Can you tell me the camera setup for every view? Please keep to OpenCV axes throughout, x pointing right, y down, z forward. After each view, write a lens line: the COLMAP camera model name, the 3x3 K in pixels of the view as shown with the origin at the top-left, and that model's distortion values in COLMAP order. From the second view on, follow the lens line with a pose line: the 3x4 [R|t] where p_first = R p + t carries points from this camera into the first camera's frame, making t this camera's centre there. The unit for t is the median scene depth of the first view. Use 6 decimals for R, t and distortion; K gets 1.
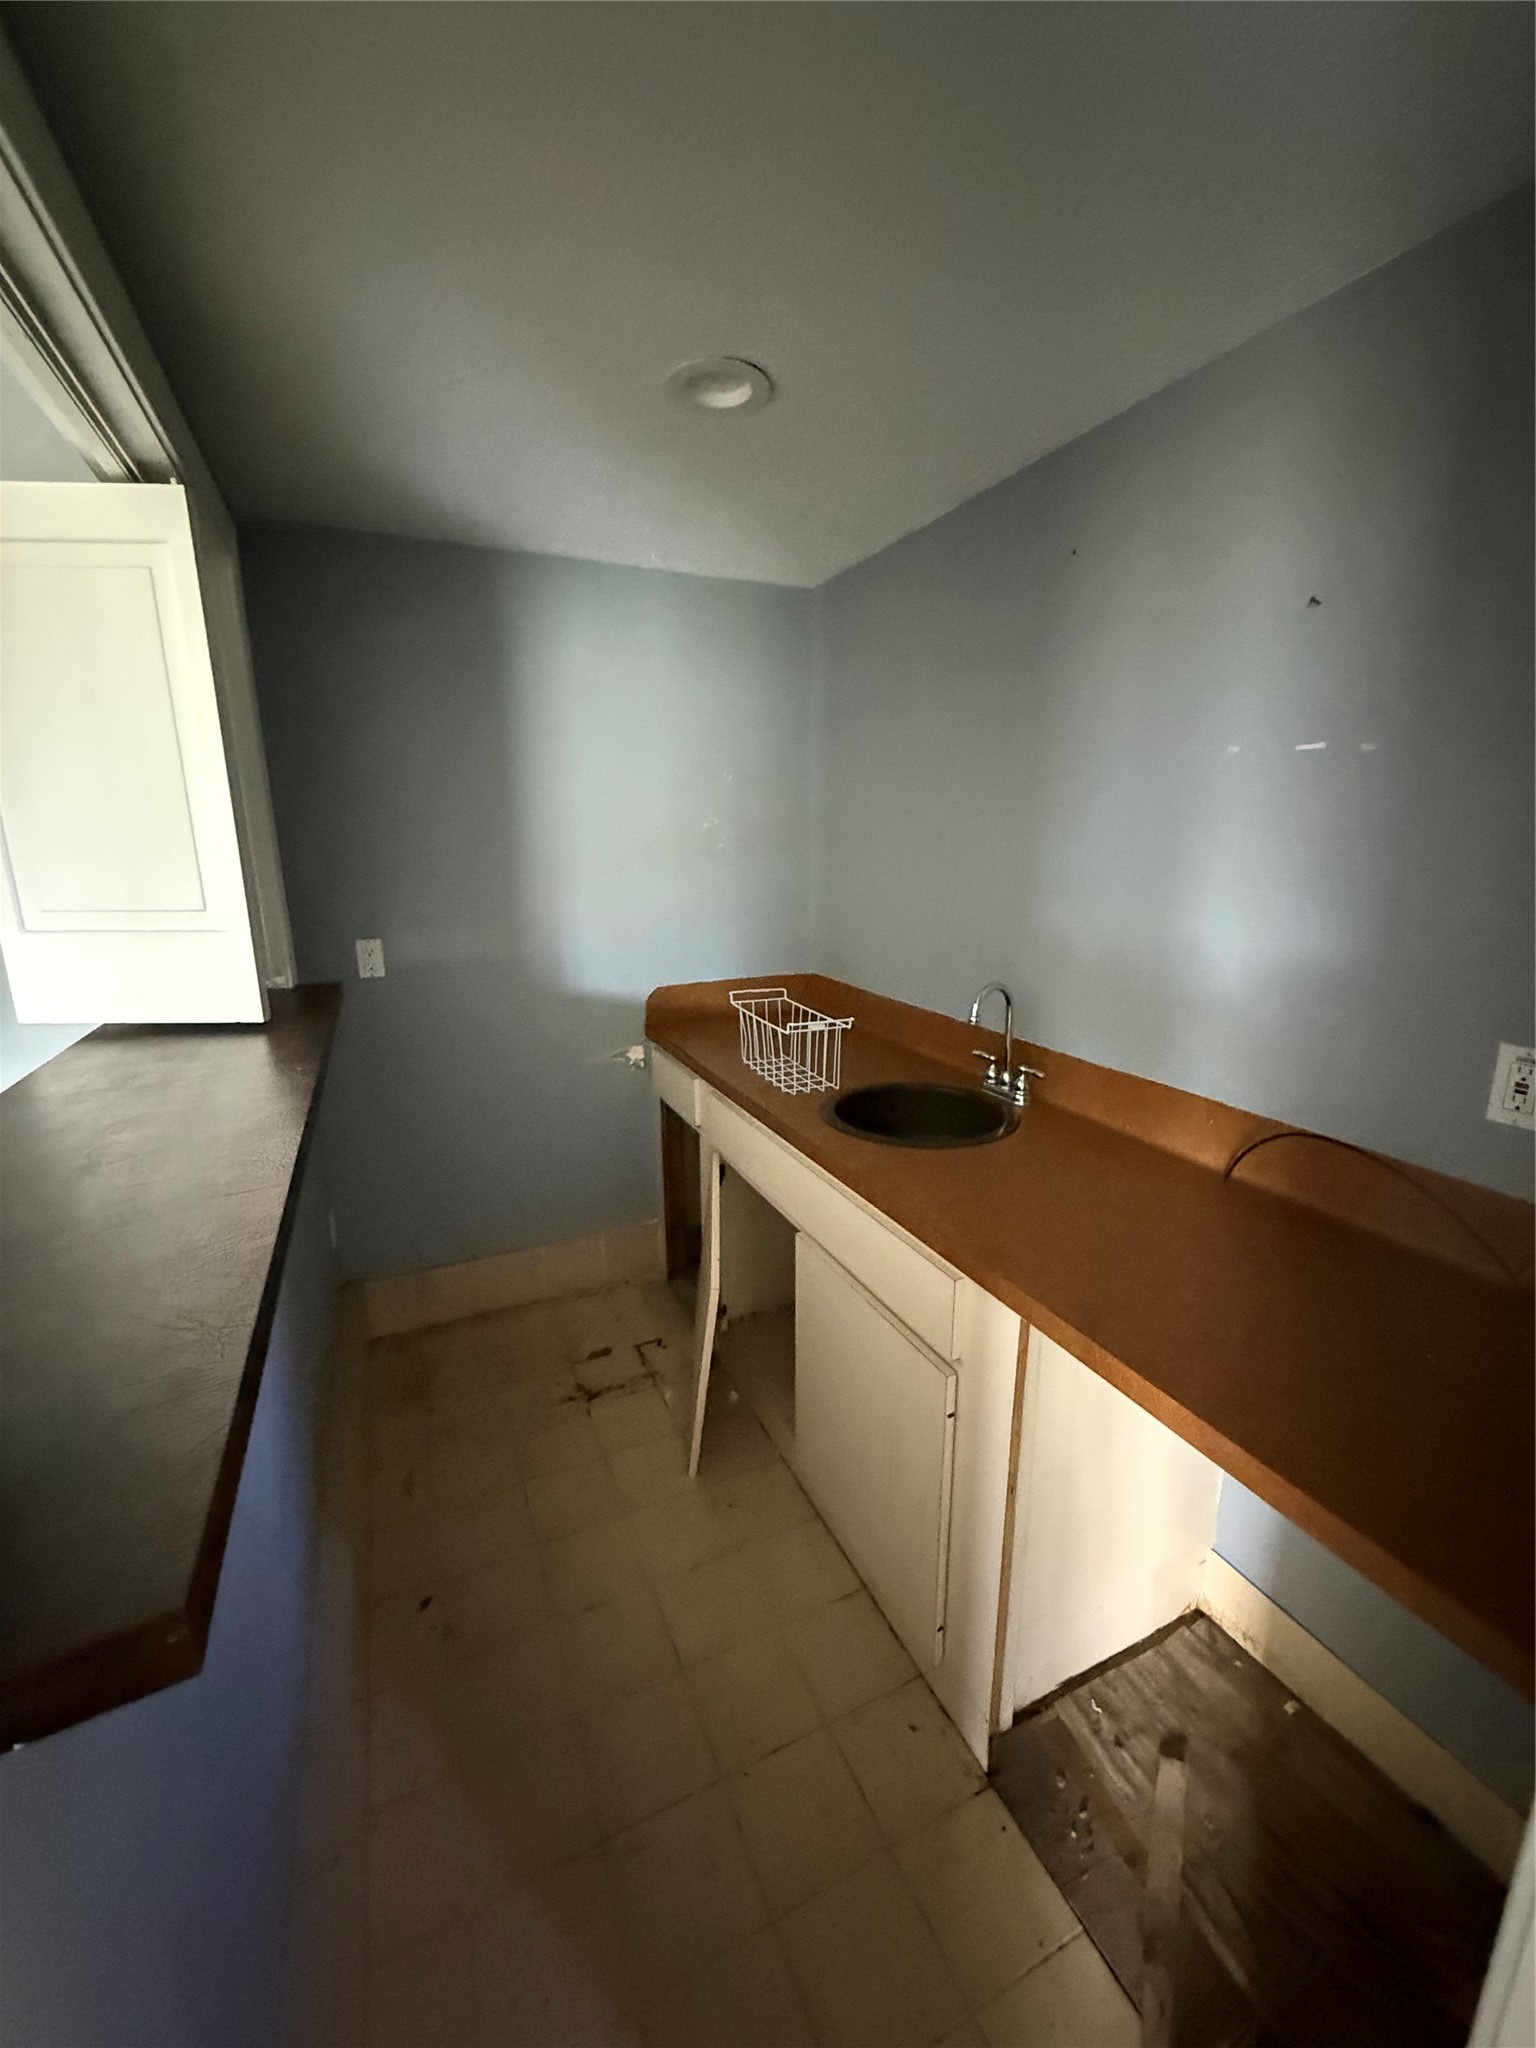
lens RADIAL K [[820.3, 0, 786.9], [0, 820.3, 1022.9], [0, 0, 1]] dist [0.004752, 0.000780]
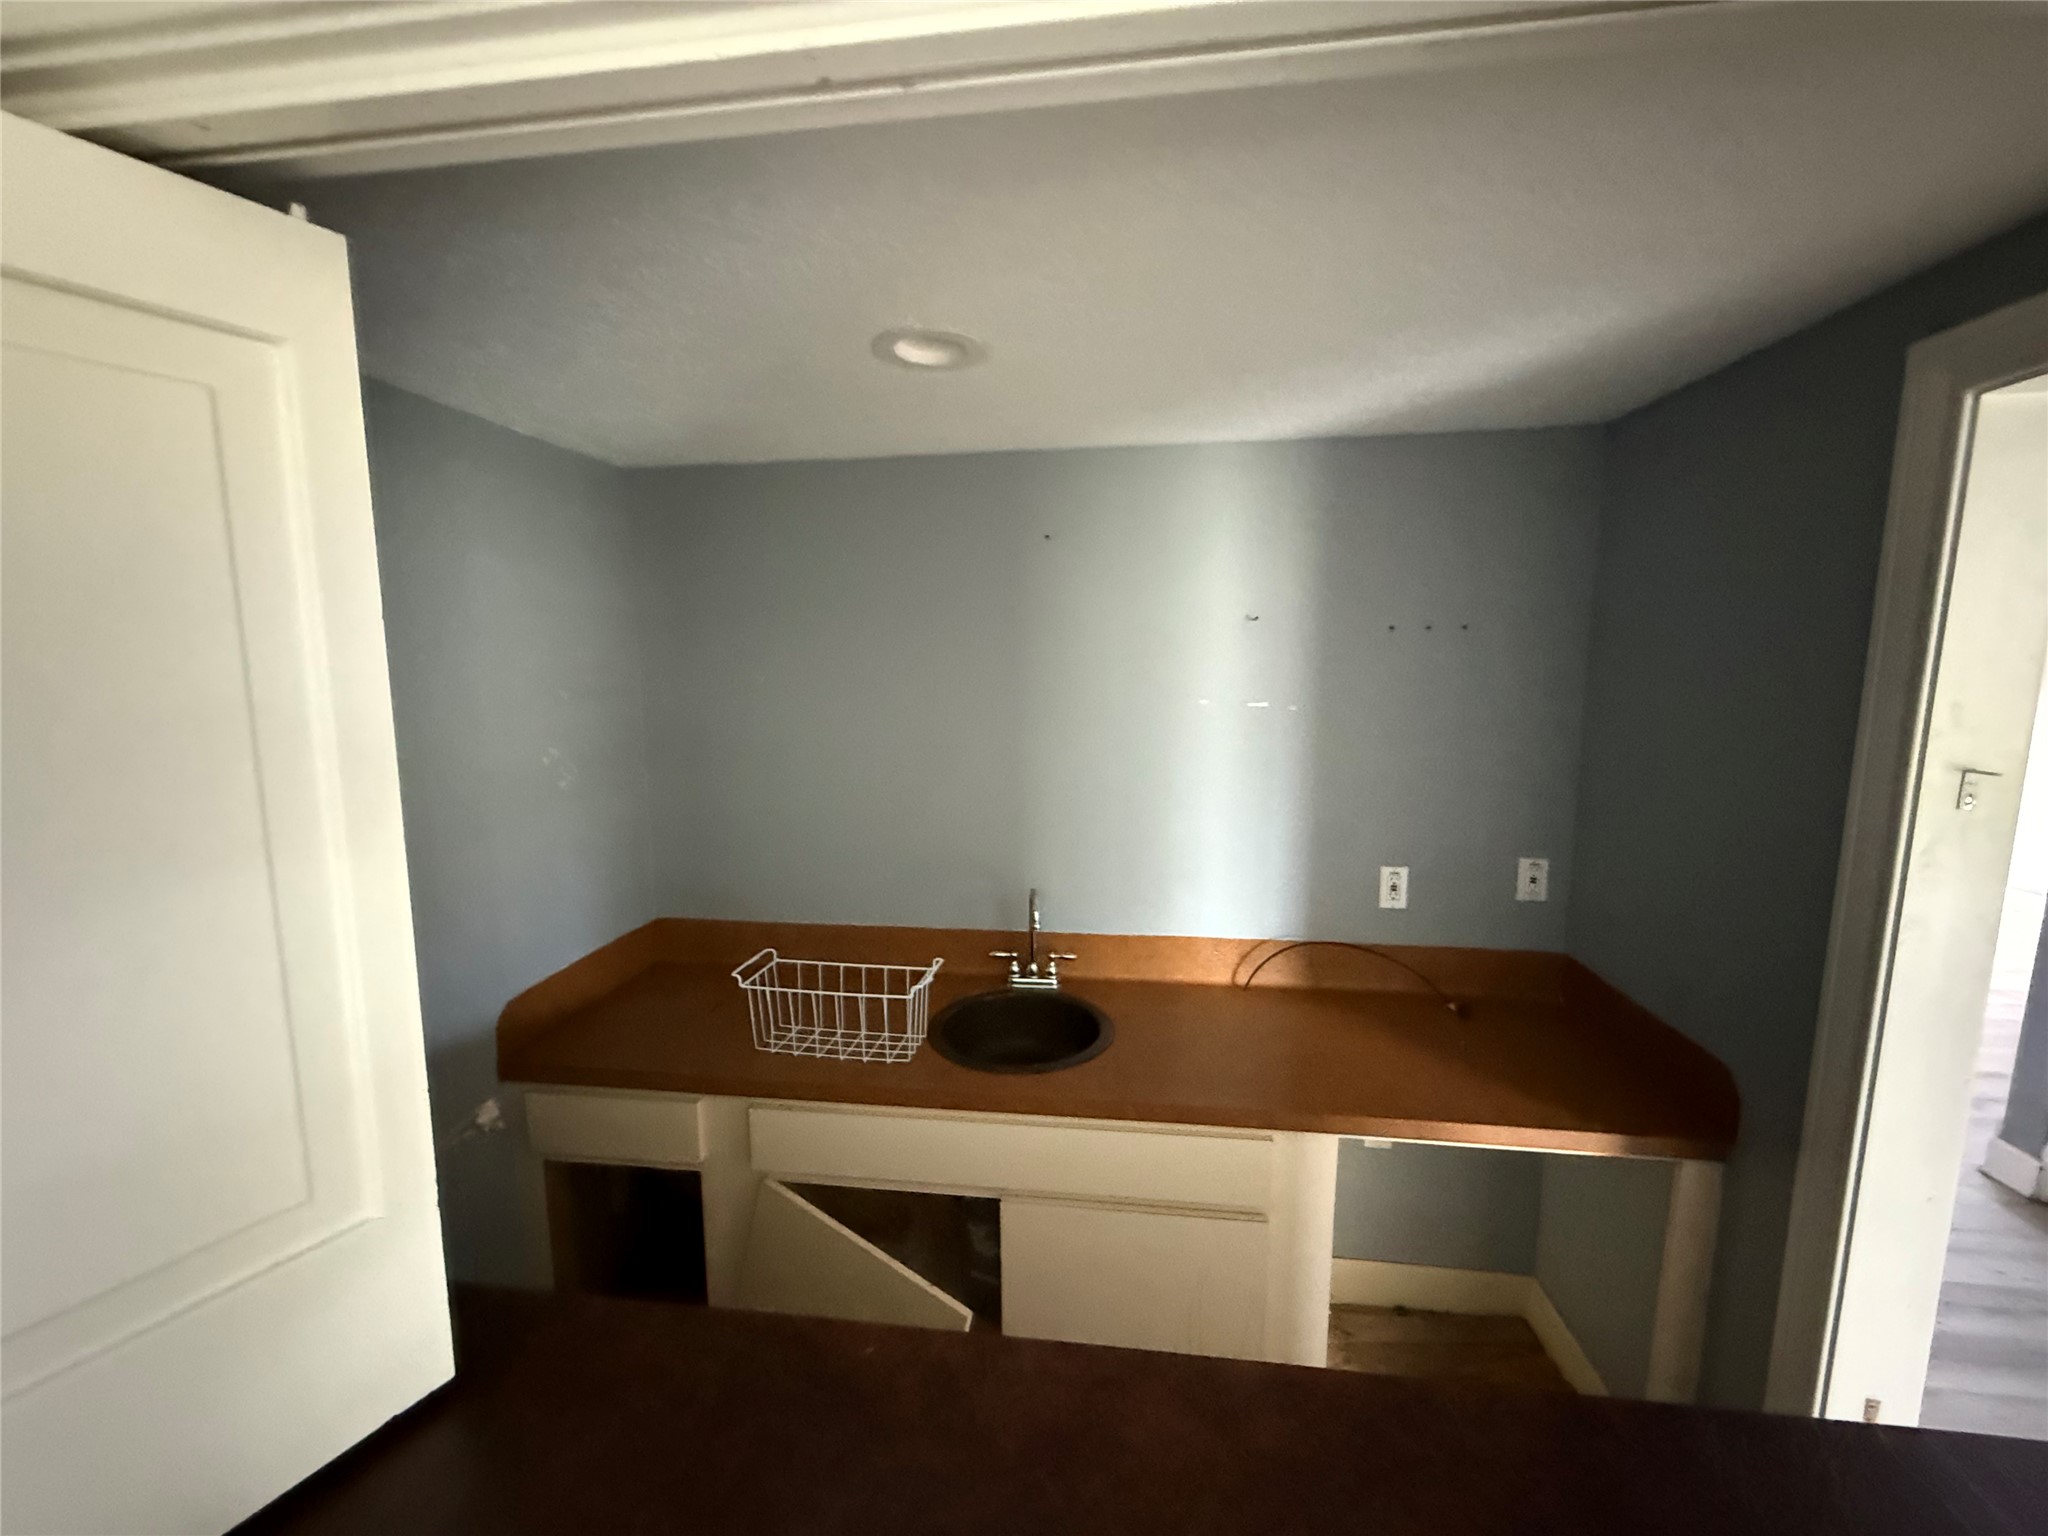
lens RADIAL K [[820.3, 0, 1036.5], [0, 820.3, 762.3], [0, 0, 1]] dist [0.004752, 0.000780]
pose [[0.552882, -0.117744, 0.824898, -0.641052], [0.195698, 0.980625, 0.008807, -0.224402], [-0.809953, 0.156562, 0.565212, 0.321587]]
